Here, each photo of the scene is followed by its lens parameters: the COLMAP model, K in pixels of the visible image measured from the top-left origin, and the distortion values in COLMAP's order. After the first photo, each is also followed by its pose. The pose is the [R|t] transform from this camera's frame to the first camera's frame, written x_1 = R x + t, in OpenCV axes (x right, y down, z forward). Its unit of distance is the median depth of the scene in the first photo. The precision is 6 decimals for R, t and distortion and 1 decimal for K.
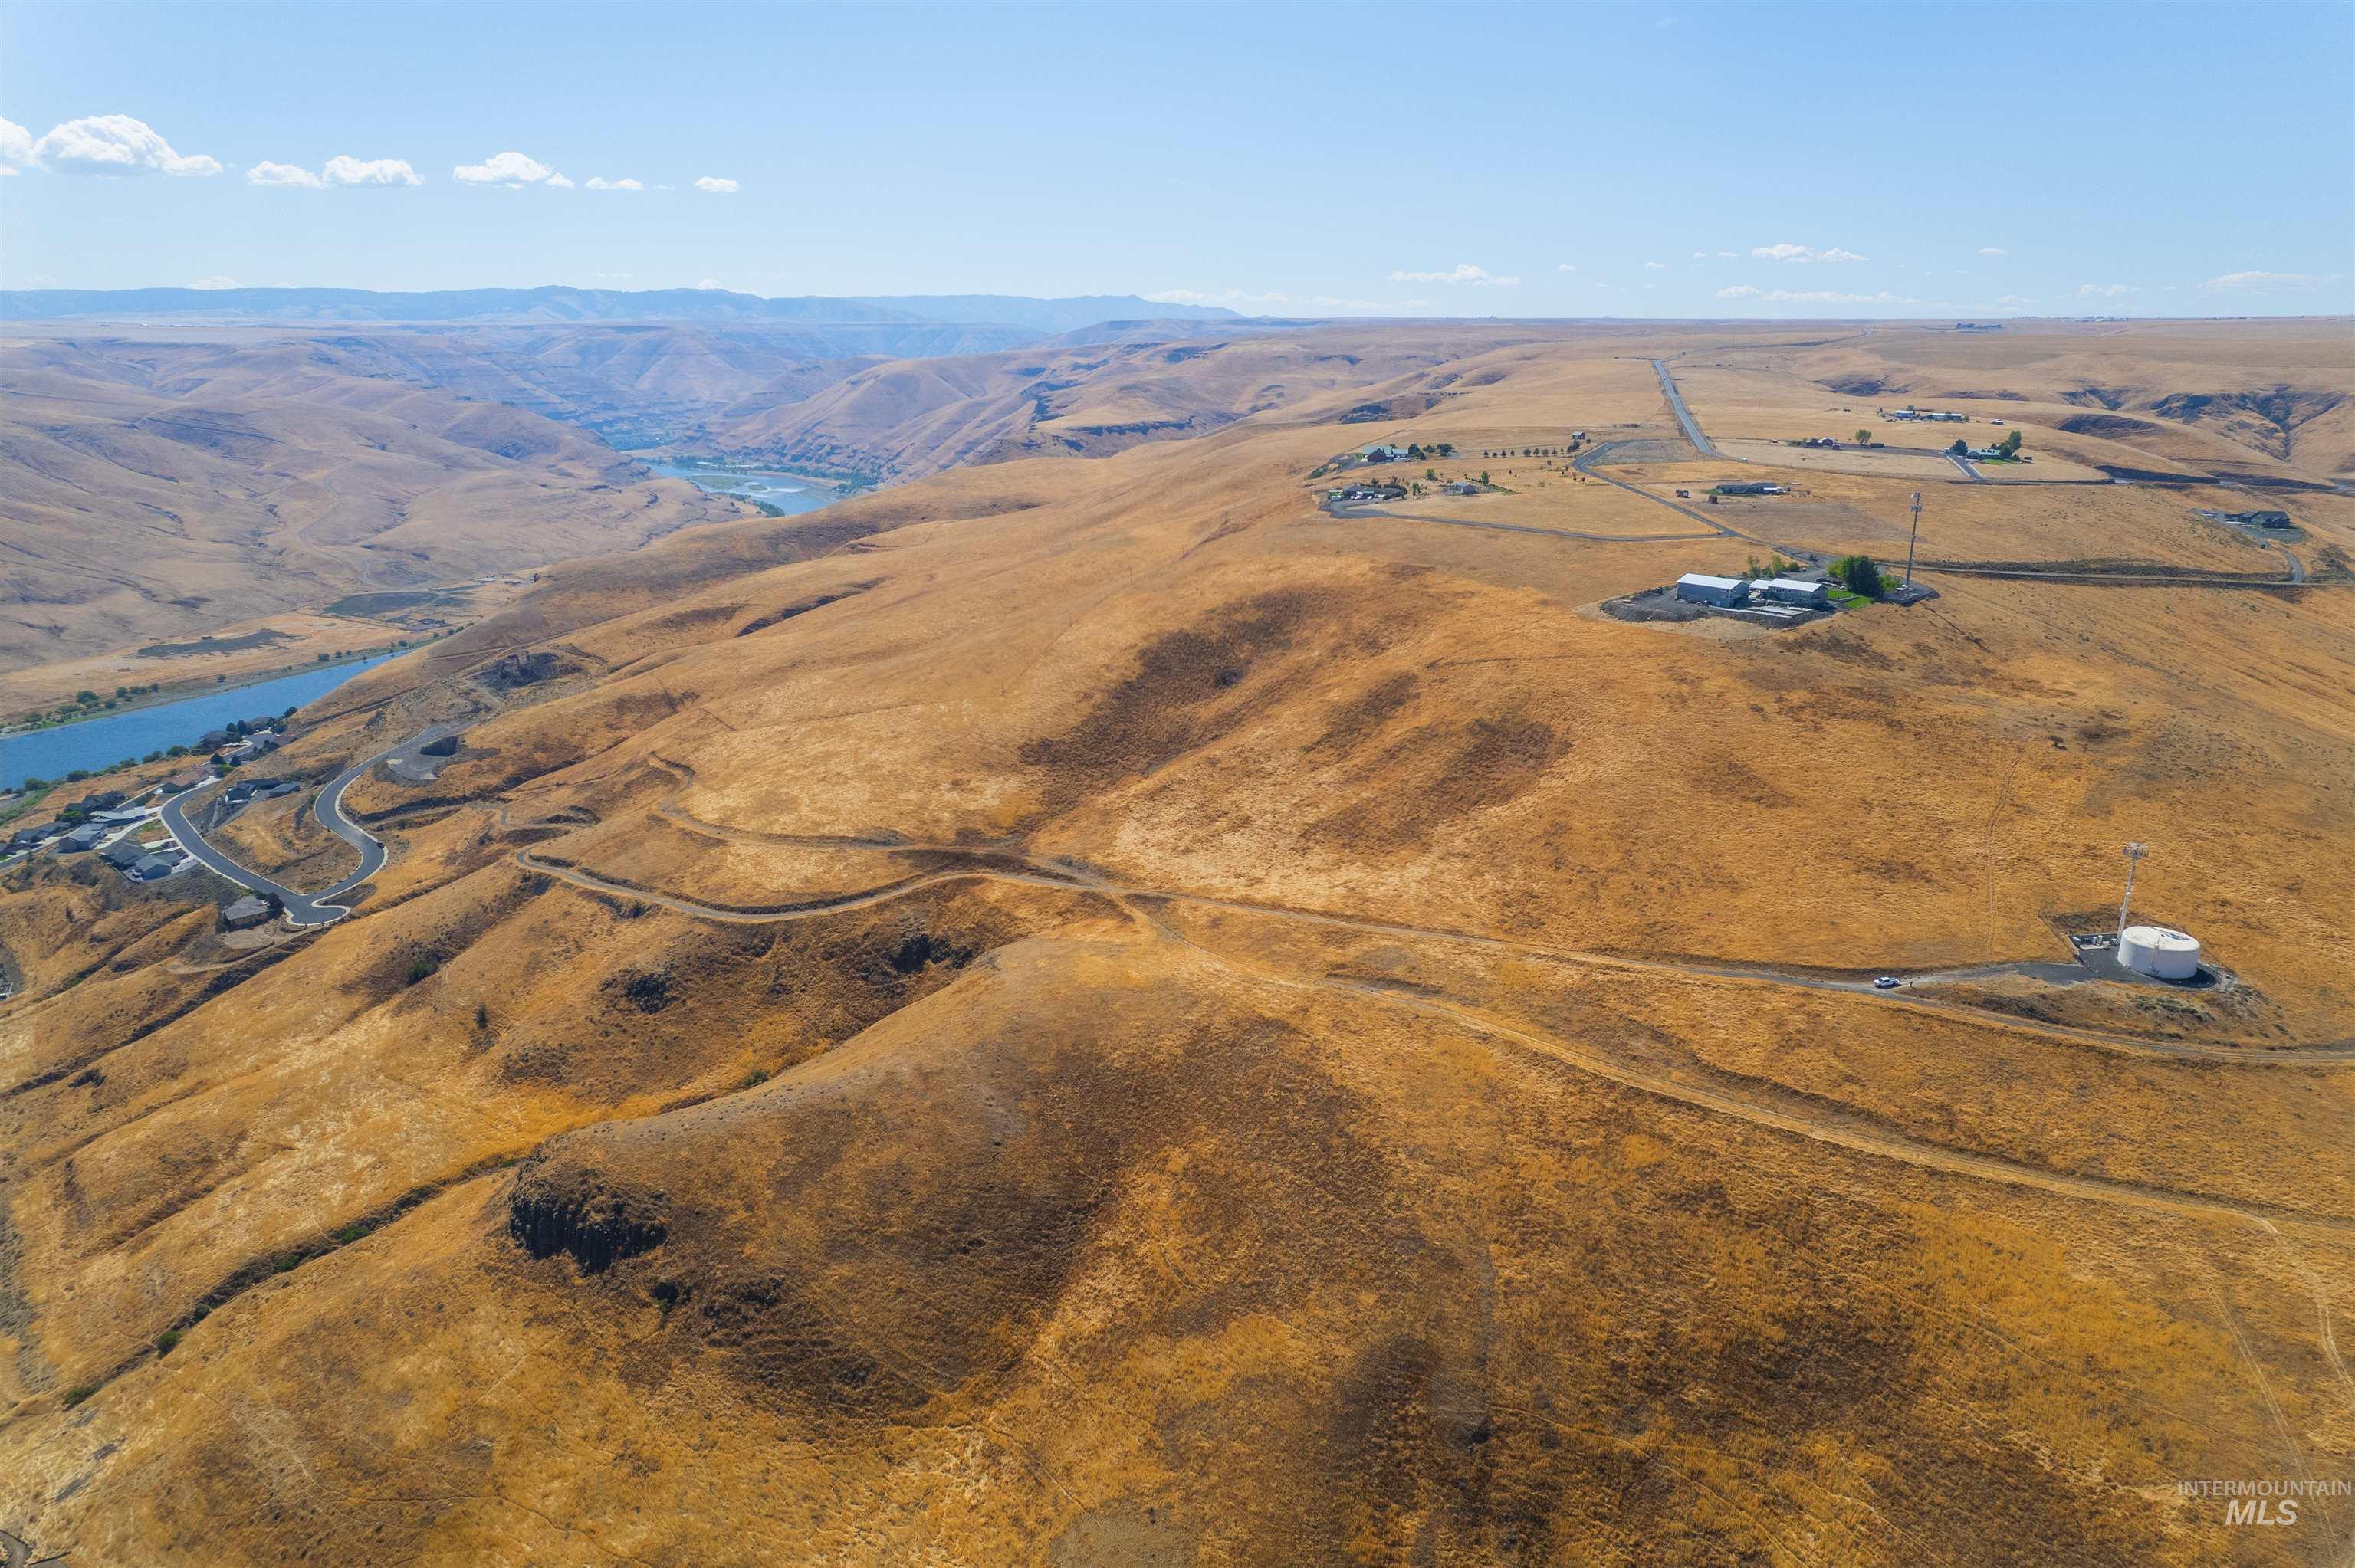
lens RADIAL K [[1505.1, 0, 1196.3], [0, 1505.1, 784.5], [0, 0, 1]] dist [-0.075617, 0.069313]
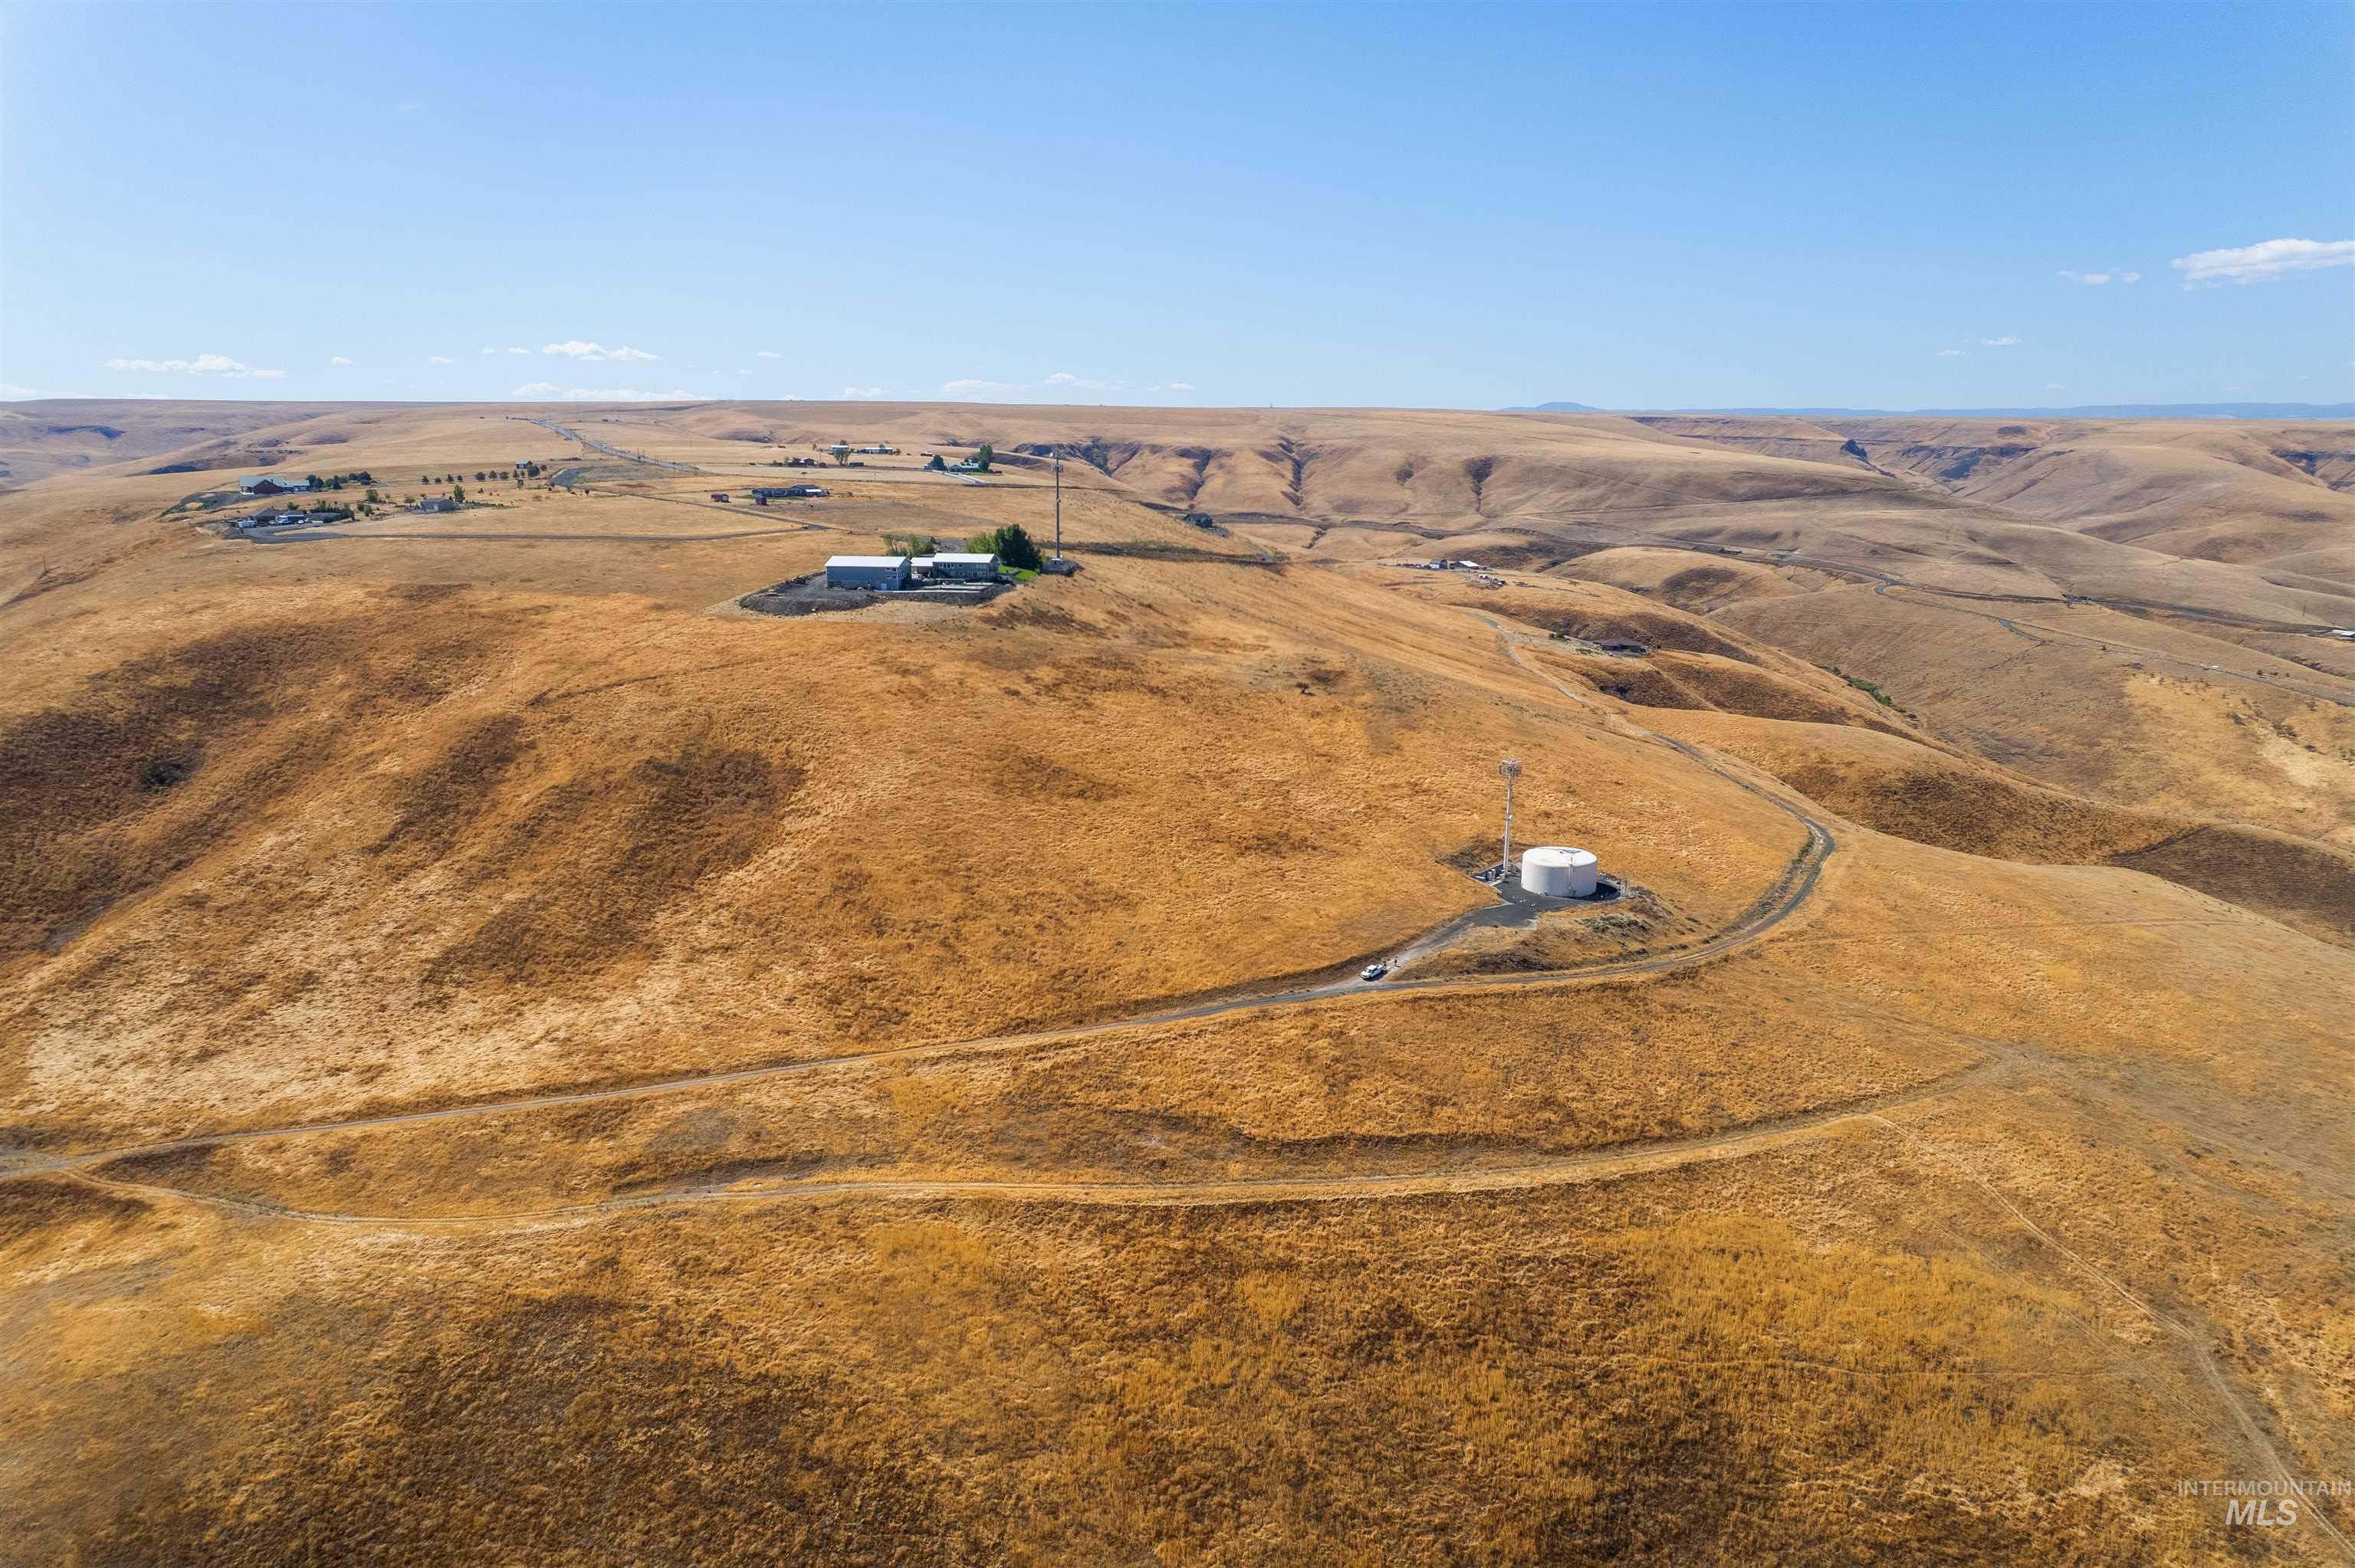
lens RADIAL K [[1505.1, 0, 1194.1], [0, 1505.1, 779.6], [0, 0, 1]] dist [-0.075617, 0.069313]
pose [[0.737976, -0.143147, 0.659469, -0.085392], [0.185687, 0.982594, 0.005494, 0.008505], [-0.648777, 0.118401, 0.751711, 0.339405]]
